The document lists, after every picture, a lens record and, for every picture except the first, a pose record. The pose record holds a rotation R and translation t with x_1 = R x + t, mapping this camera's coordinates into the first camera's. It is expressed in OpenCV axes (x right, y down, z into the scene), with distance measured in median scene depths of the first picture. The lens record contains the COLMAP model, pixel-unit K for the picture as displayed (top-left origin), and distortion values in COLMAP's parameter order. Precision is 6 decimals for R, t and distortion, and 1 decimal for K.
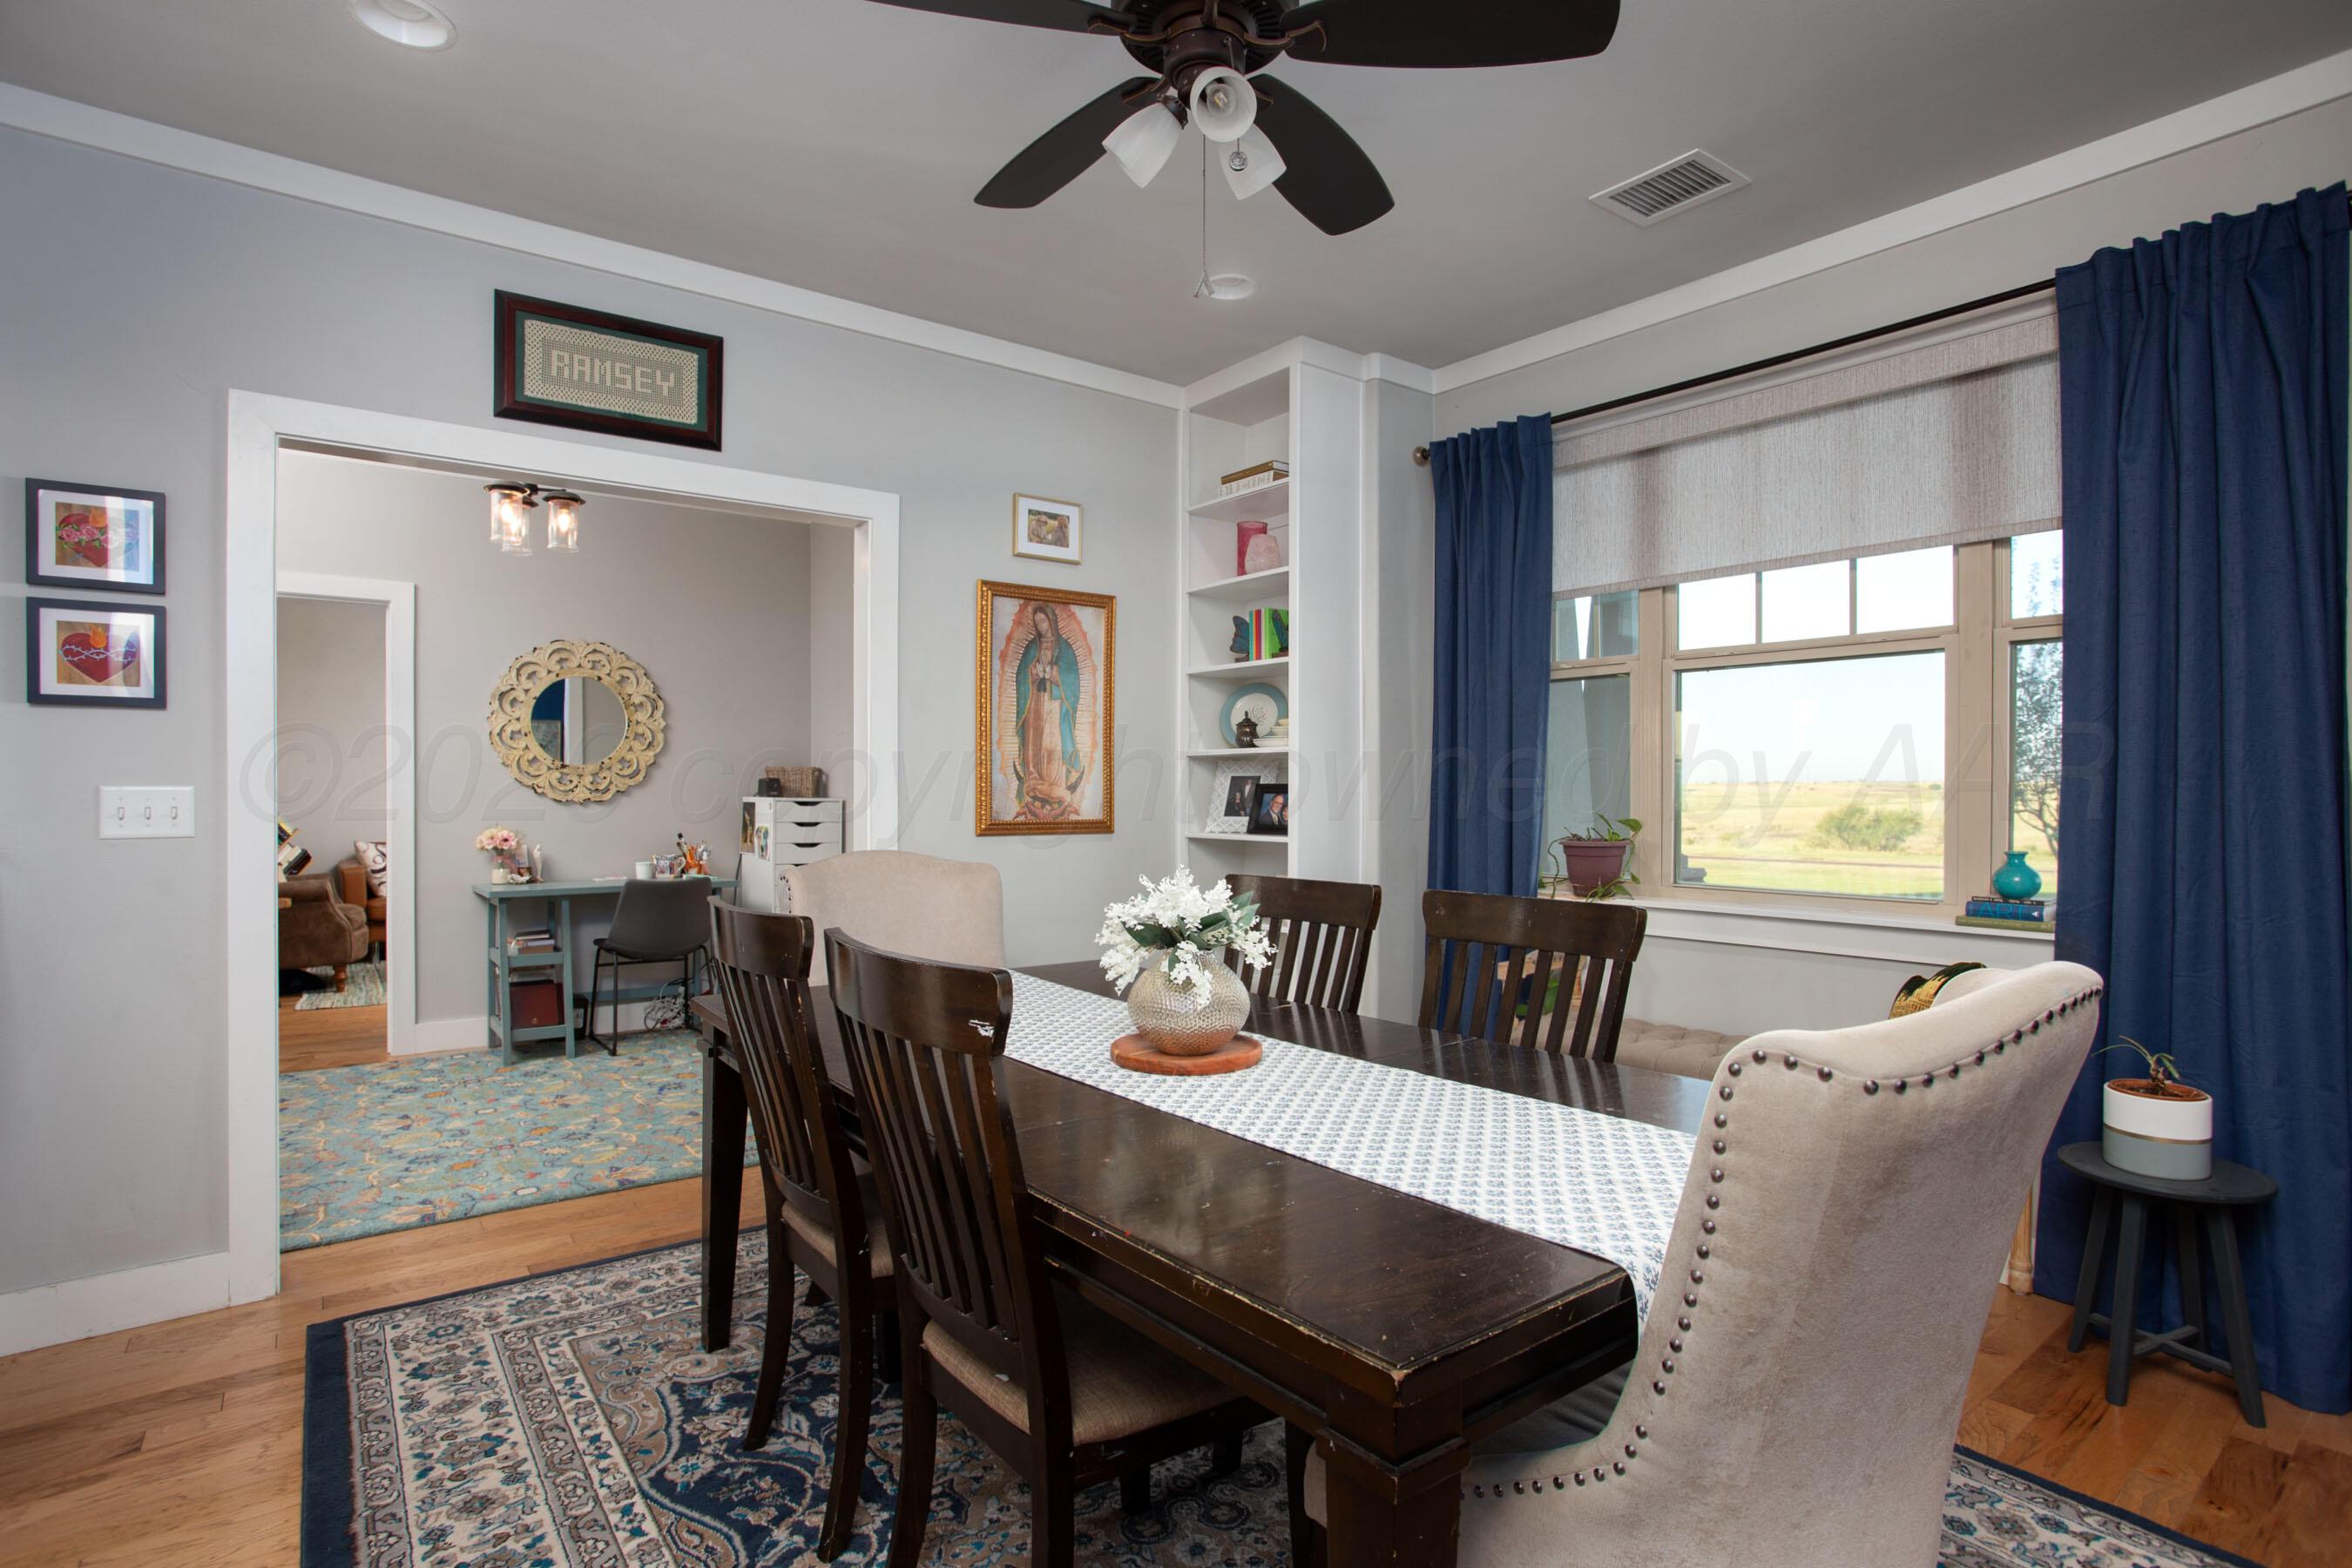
lens RADIAL K [[1163.3, 0, 1199.5], [0, 1163.3, 798.2], [0, 0, 1]] dist [-0.040477, 0.002022]
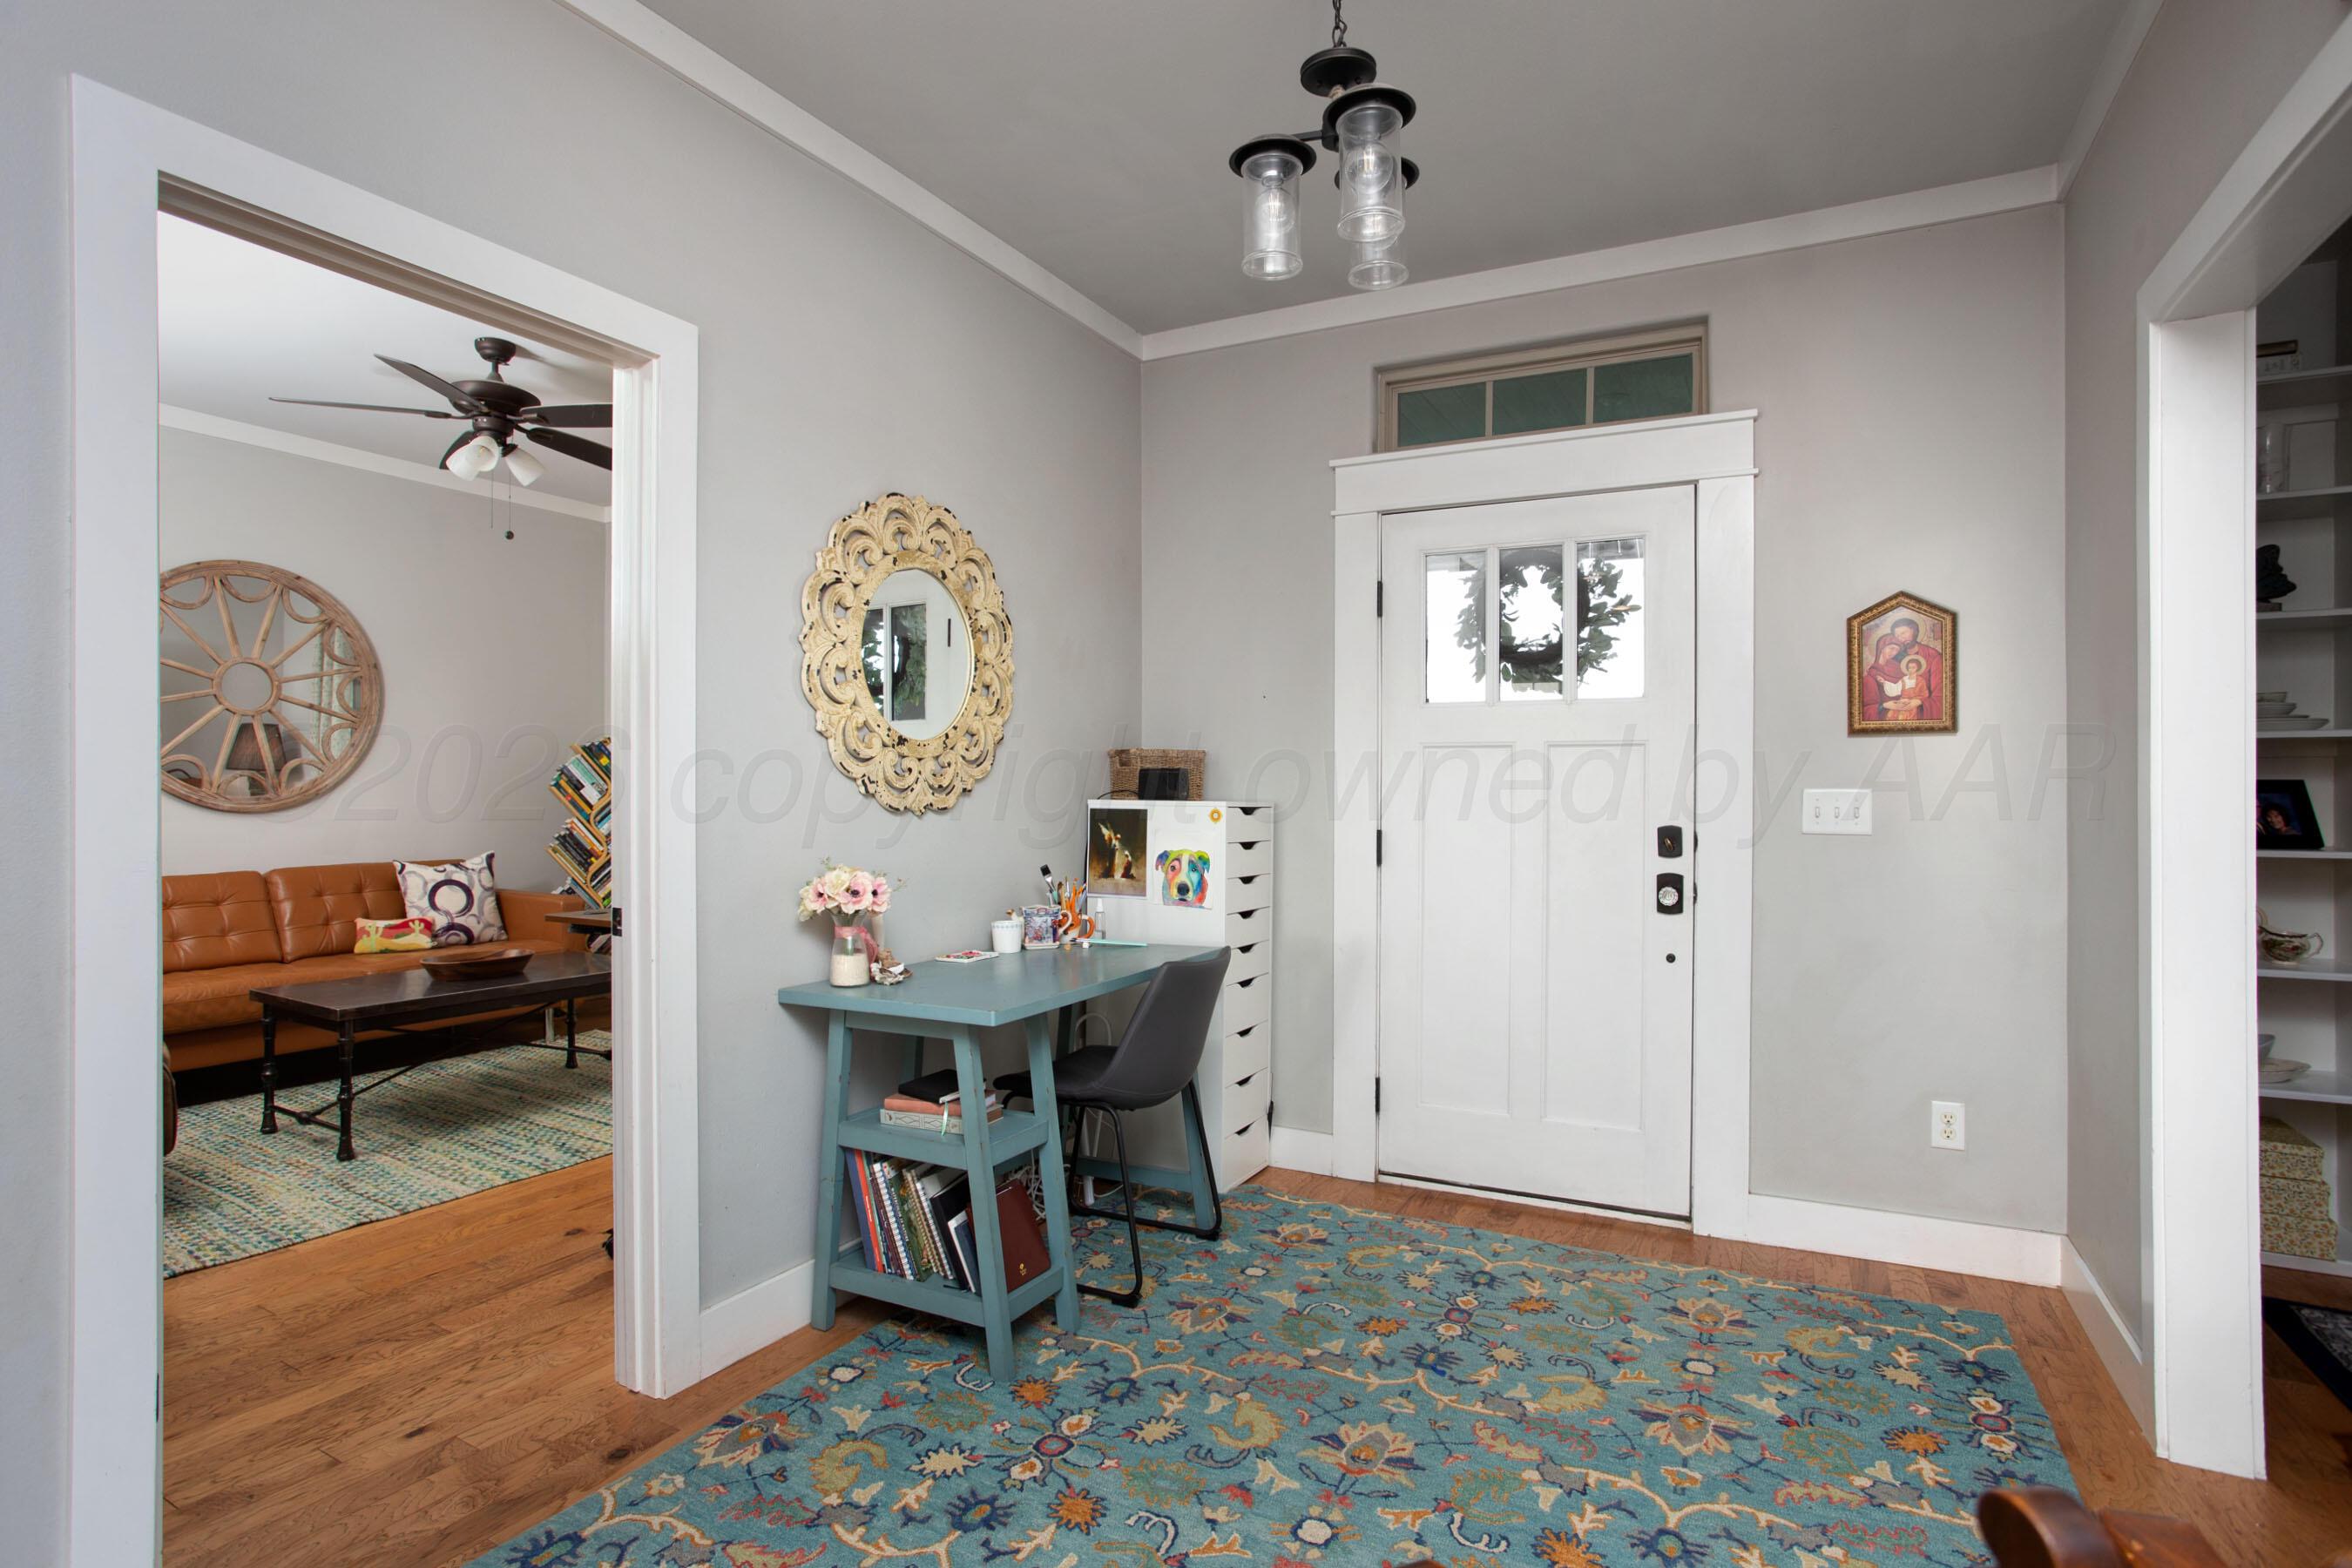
lens RADIAL K [[1163.3, 0, 1162.5], [0, 1163.3, 802.7], [0, 0, 1]] dist [-0.040477, 0.002022]
pose [[0.908044, 0.001274, 0.418873, -0.643078], [-0.007774, 0.999874, 0.013811, -0.008264], [-0.418803, -0.015798, 0.907940, 0.468417]]
